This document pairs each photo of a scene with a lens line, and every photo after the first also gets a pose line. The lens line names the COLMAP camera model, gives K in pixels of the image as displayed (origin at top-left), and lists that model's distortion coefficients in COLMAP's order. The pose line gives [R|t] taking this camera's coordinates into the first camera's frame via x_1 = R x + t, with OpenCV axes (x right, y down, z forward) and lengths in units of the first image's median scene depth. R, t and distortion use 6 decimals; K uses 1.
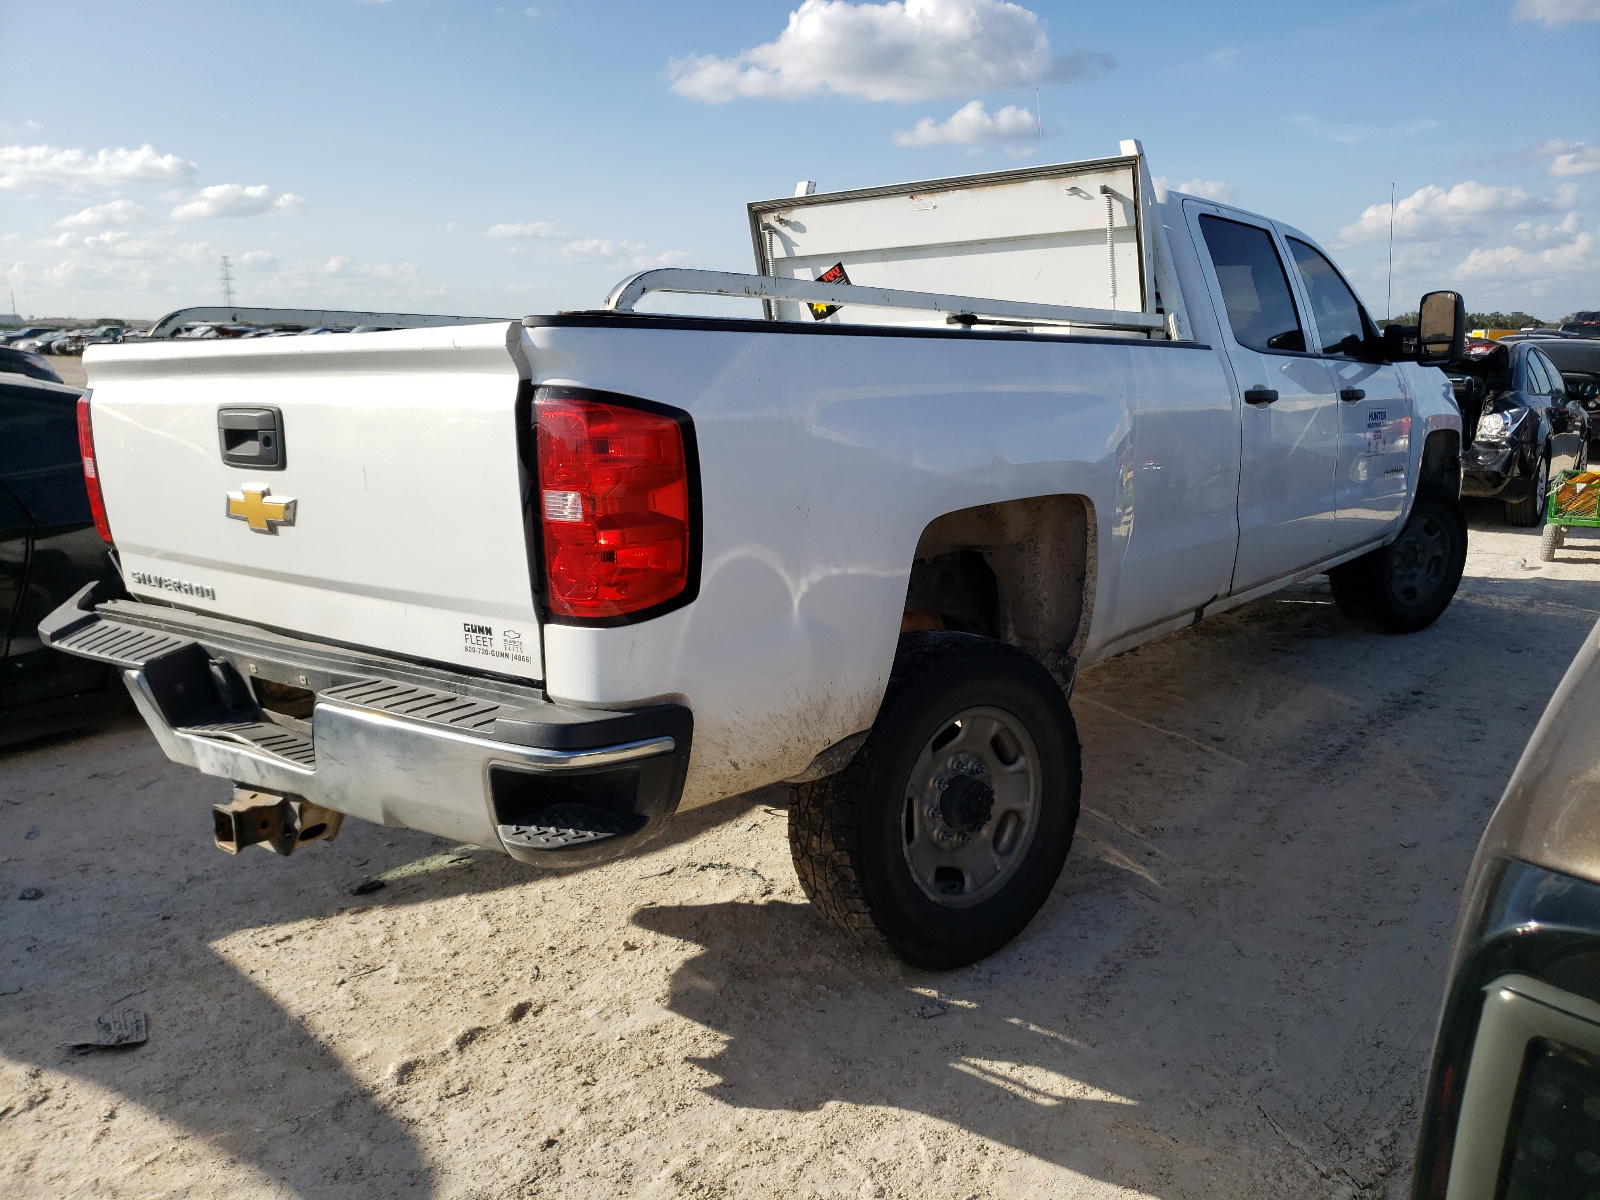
lens RADIAL K [[1270.8, 0, 800.0], [0, 1270.8, 600.0], [0, 0, 1]] dist [-0.006564, -0.004309]
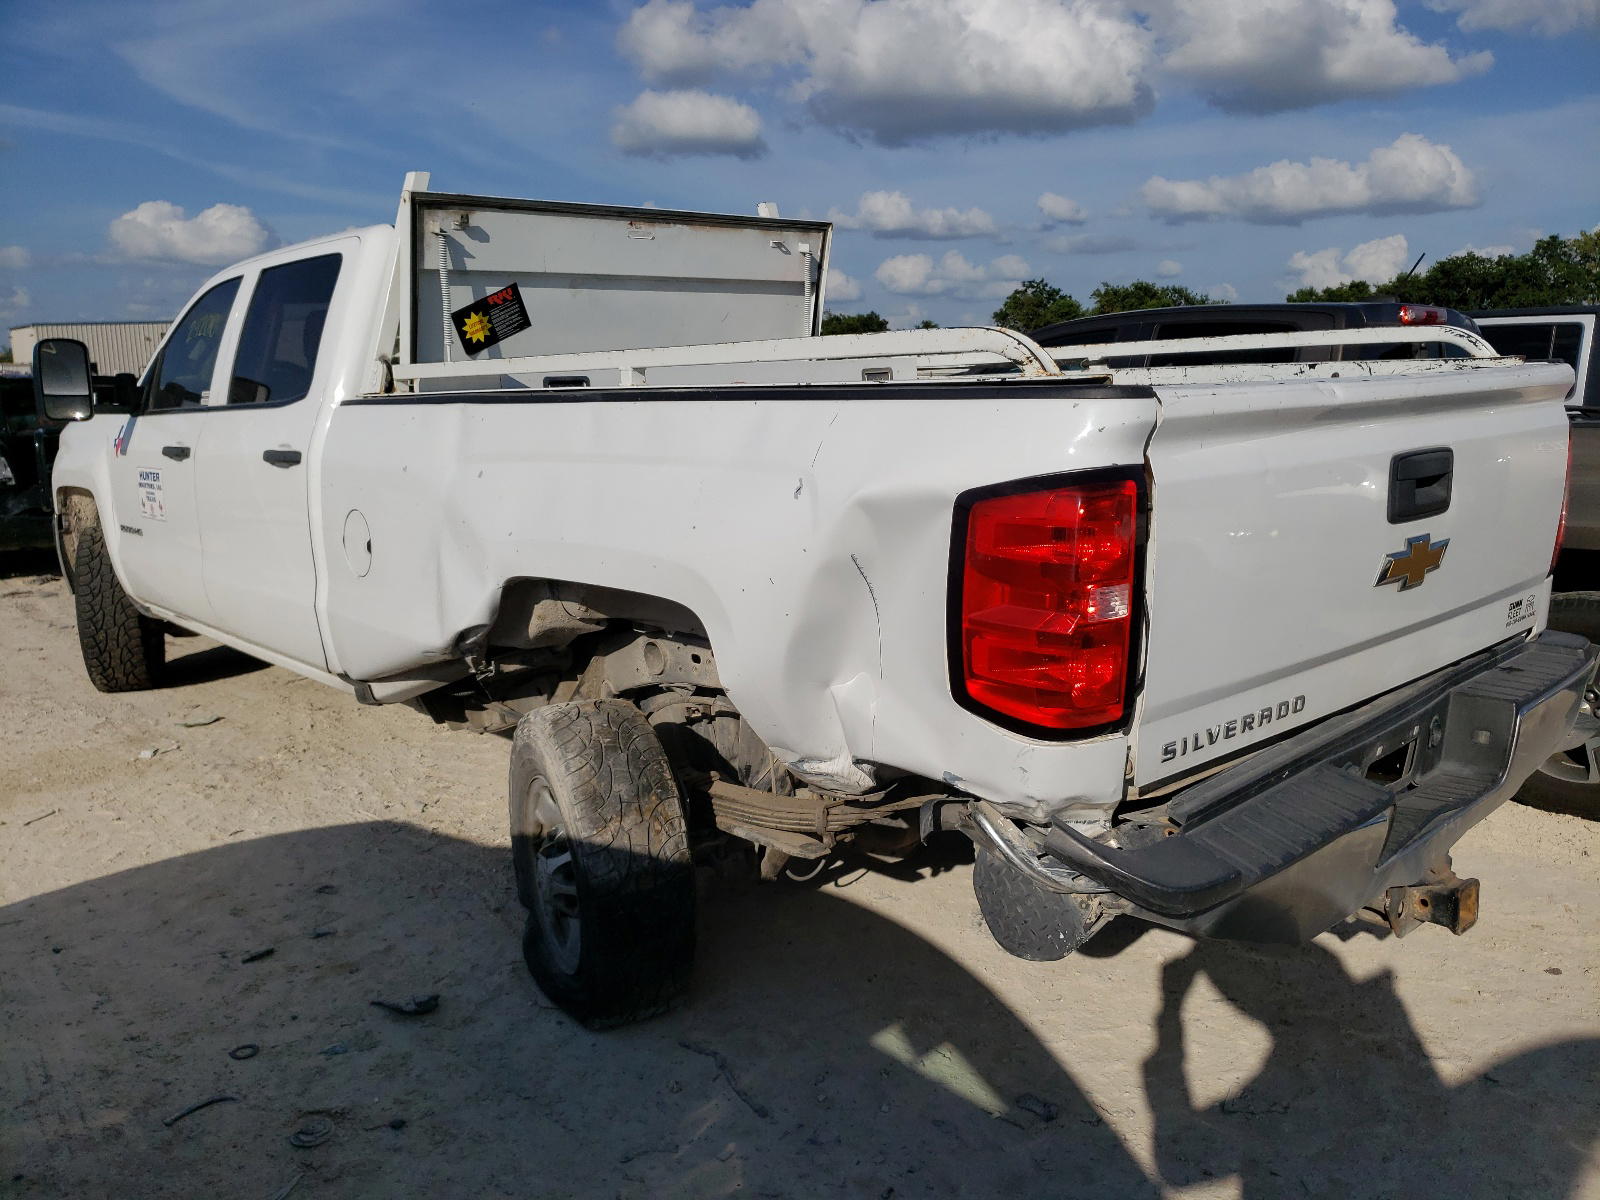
lens RADIAL K [[1270.8, 0, 800.0], [0, 1270.8, 600.0], [0, 0, 1]] dist [-0.006564, -0.004309]
pose [[0.182682, -0.161387, 0.969836, -0.821227], [0.193460, 0.973051, 0.125481, -0.144086], [-0.963951, 0.164701, 0.208980, 0.734955]]
